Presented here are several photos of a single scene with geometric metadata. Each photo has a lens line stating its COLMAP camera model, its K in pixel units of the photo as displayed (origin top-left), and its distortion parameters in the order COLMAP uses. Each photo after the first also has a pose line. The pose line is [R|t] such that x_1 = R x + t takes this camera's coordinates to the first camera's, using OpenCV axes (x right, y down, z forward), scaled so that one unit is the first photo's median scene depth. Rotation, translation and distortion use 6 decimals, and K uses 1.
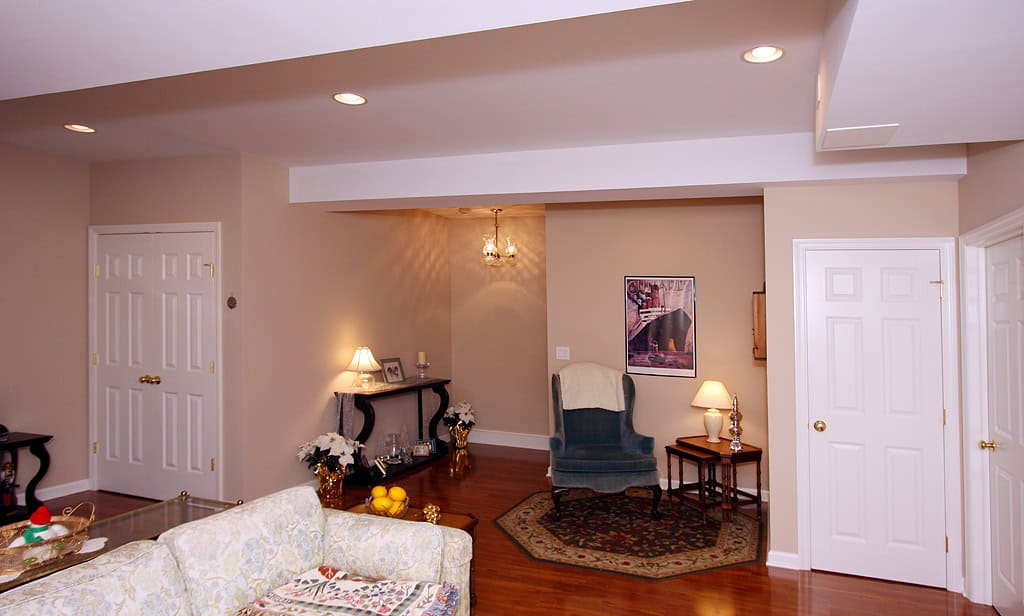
lens RADIAL K [[667.5, 0, 512.0], [0, 667.5, 308.0], [0, 0, 1]] dist [-0.000101, 0.001972]
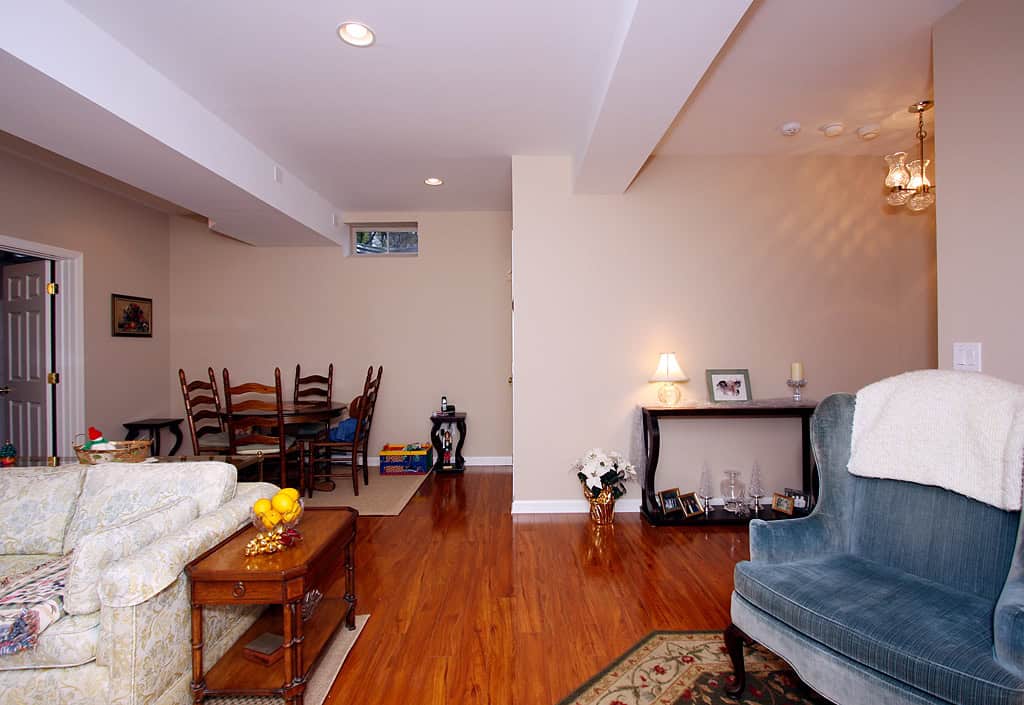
lens RADIAL K [[523.8, 0, 498.9], [0, 523.8, 356.9], [0, 0, 1]] dist [-0.000534, 0.000032]
pose [[0.337231, -0.014316, -0.941313, 0.354814], [0.025468, 0.999657, -0.006079, 0.073307], [0.941077, -0.021923, 0.337480, 0.701605]]
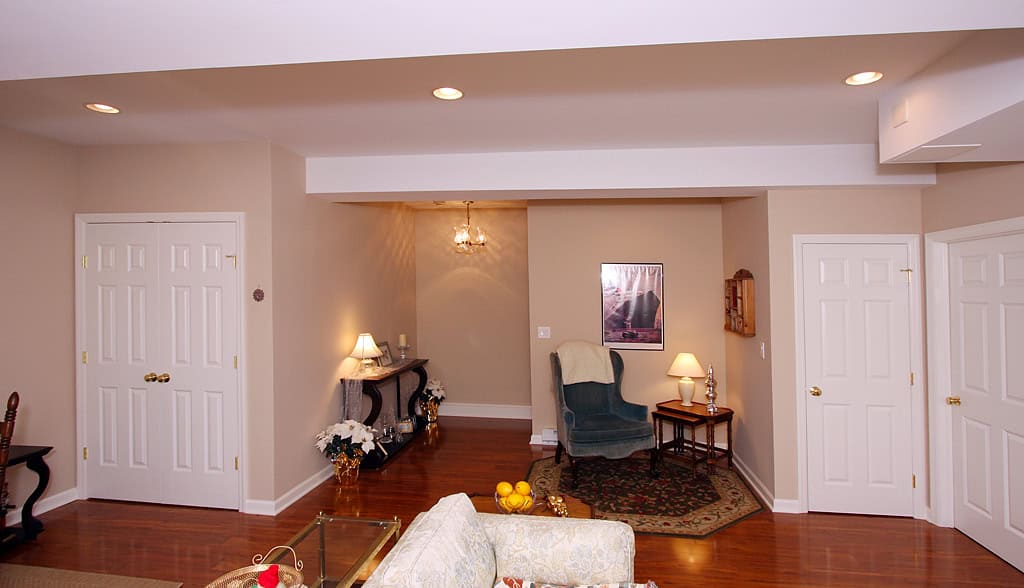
lens RADIAL K [[574.4, 0, 509.6], [0, 574.4, 281.7], [0, 0, 1]] dist [-0.003712, -0.001792]
pose [[0.974343, -0.013827, 0.224644, -0.228757], [0.014339, 0.999897, -0.000648, -0.019928], [-0.224612, 0.003852, 0.974441, 0.095170]]
